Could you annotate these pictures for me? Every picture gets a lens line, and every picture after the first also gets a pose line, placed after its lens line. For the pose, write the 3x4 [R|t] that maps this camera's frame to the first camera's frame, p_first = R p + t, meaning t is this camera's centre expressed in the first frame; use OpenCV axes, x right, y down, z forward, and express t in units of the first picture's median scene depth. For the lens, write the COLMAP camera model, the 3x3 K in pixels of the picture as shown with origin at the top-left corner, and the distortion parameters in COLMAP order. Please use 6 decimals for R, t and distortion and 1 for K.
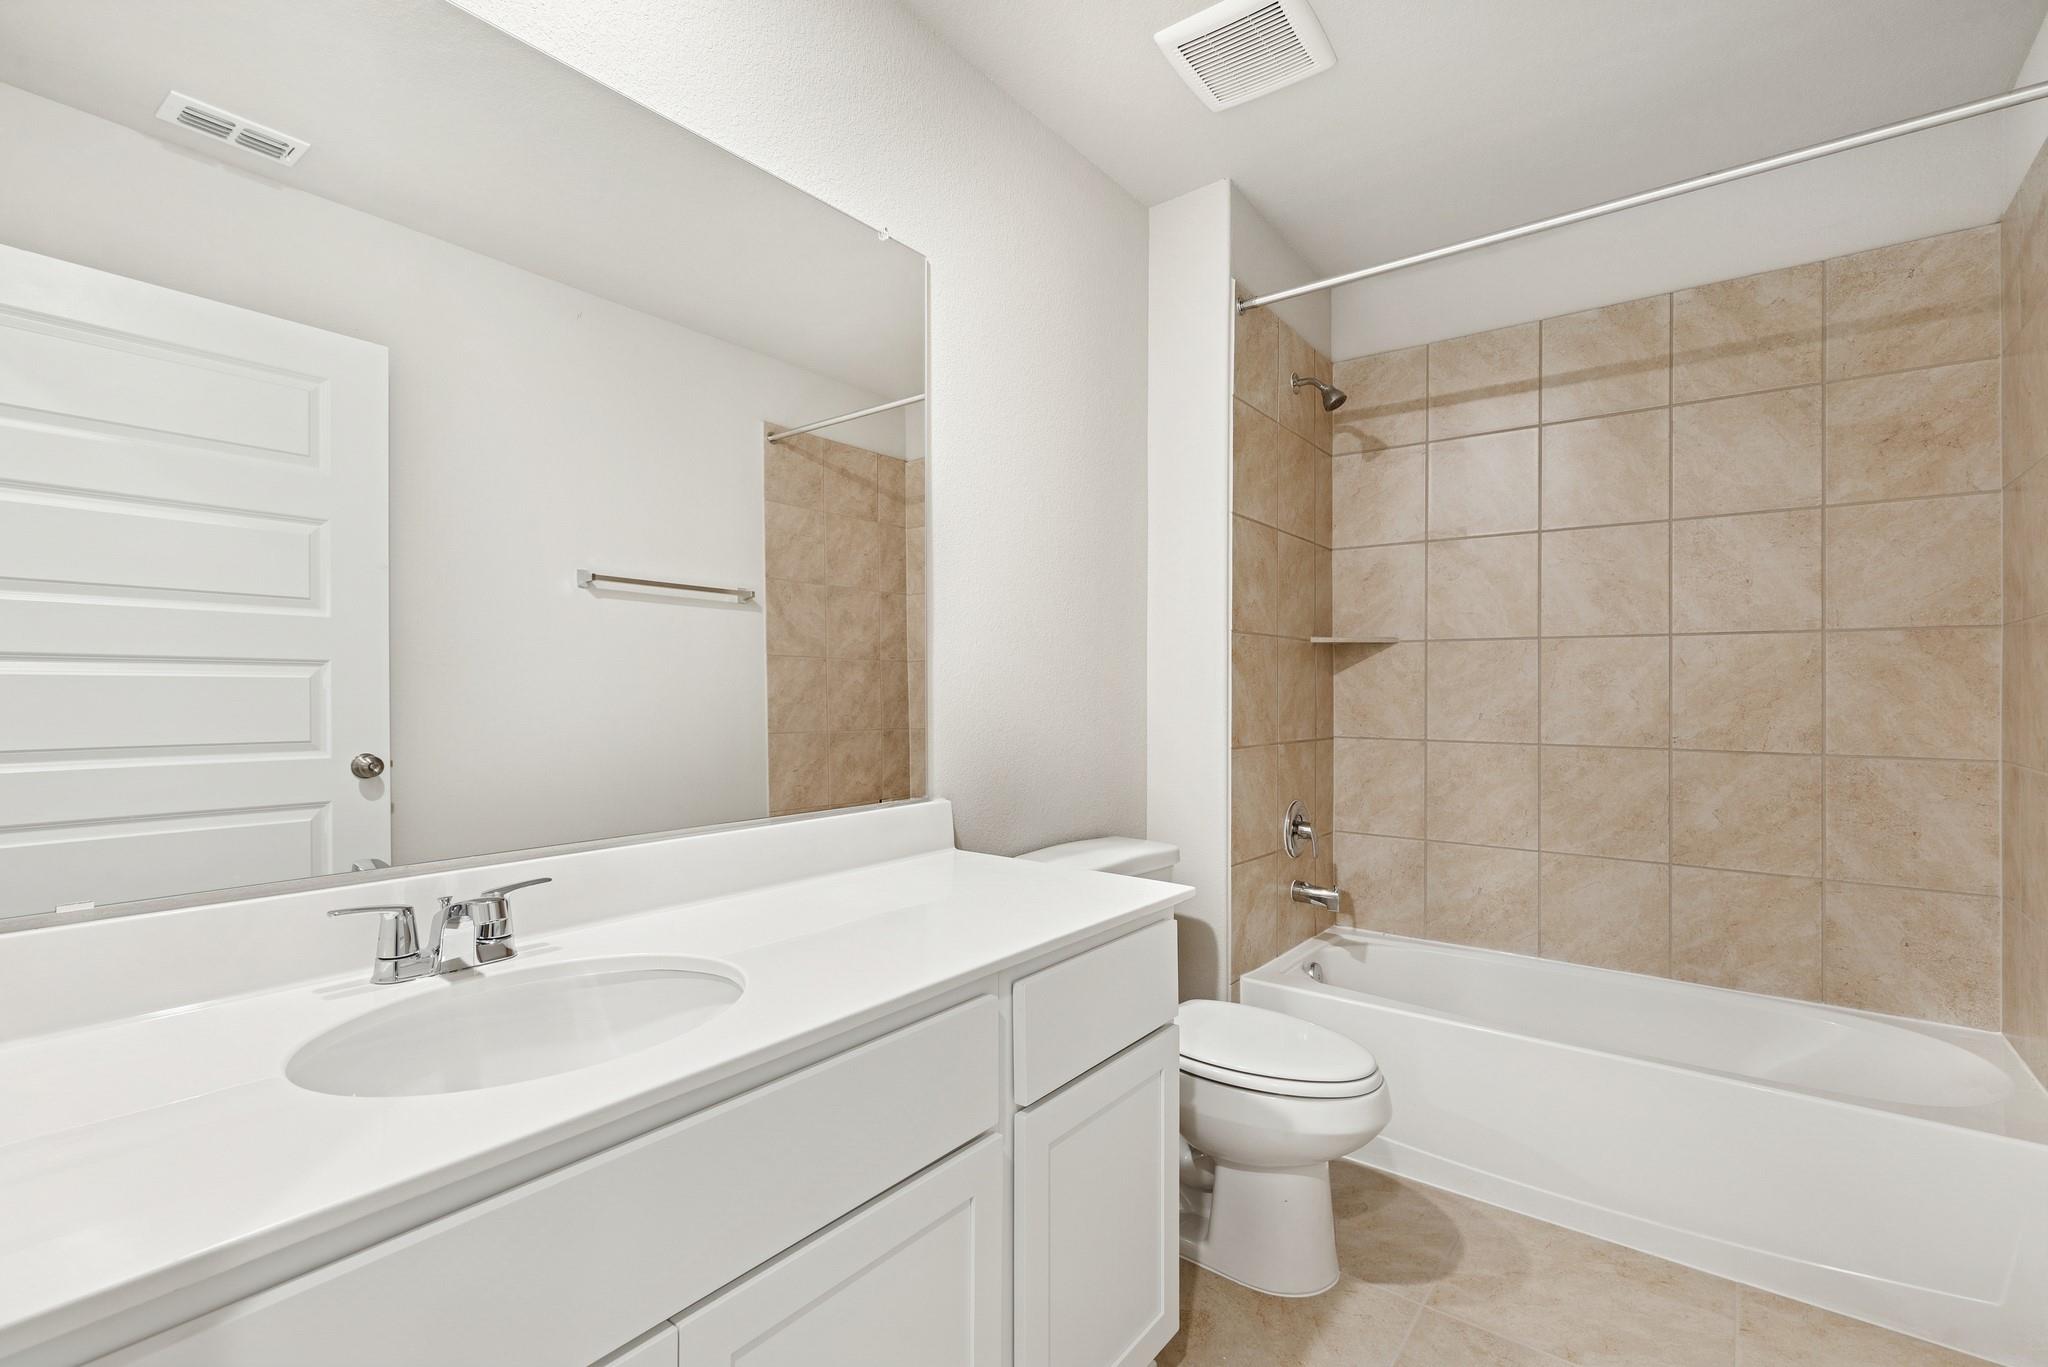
lens RADIAL K [[923.5, 0, 1026.8], [0, 923.5, 681.8], [0, 0, 1]] dist [0.006394, -0.001093]
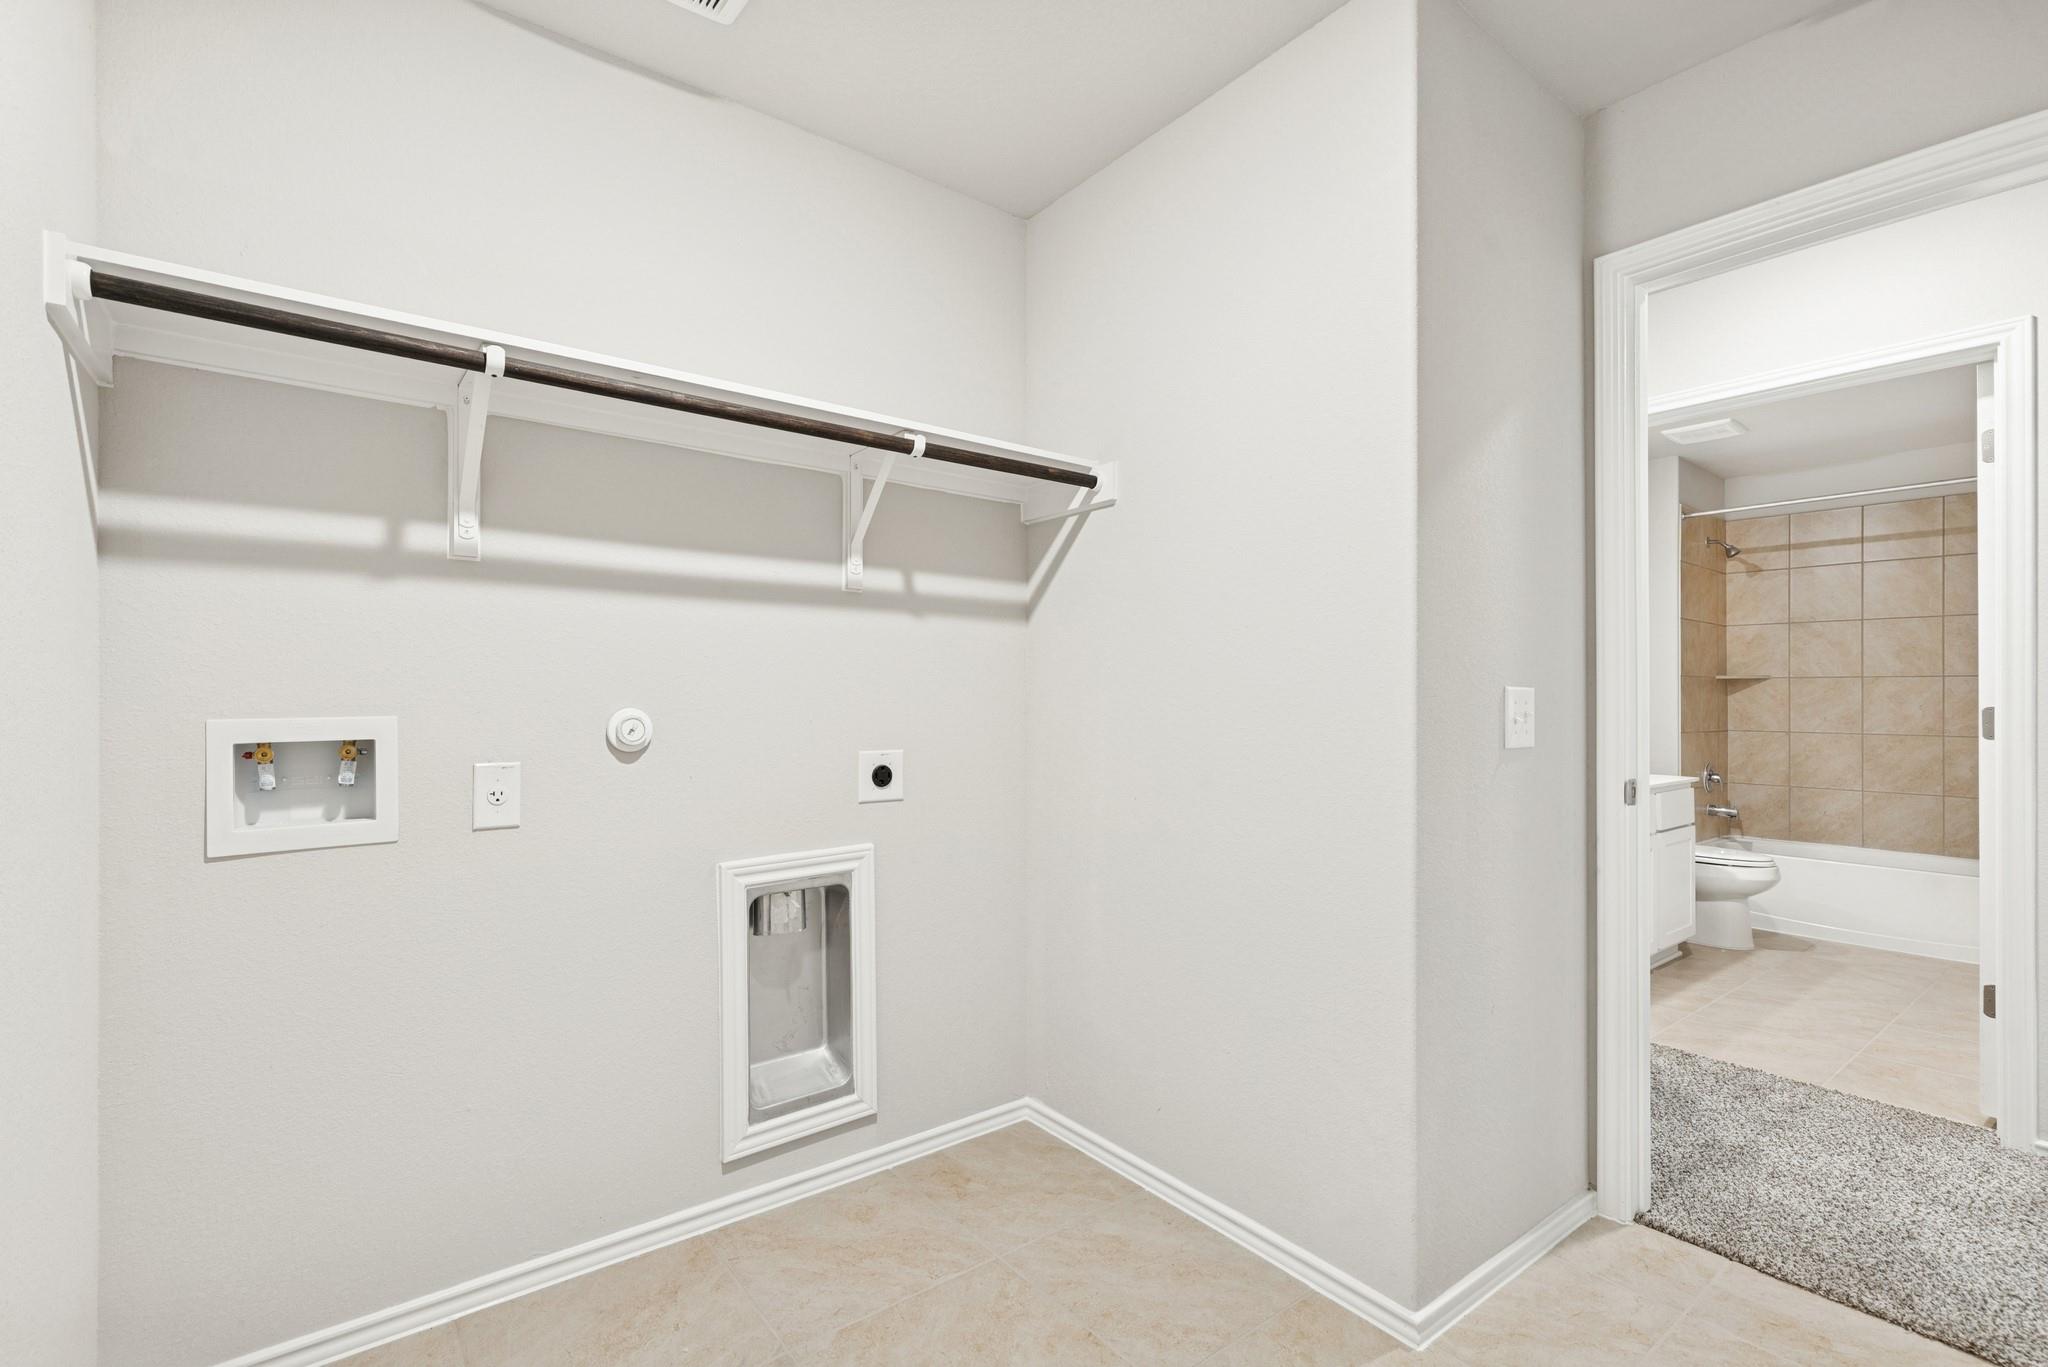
lens RADIAL K [[923.5, 0, 1020.8], [0, 923.5, 687.7], [0, 0, 1]] dist [0.006394, -0.001093]
pose [[0.966803, 0.000189, -0.255523, -0.584064], [-0.002169, 0.999970, -0.007466, -0.007769], [0.255513, 0.007772, 0.966774, -1.191278]]
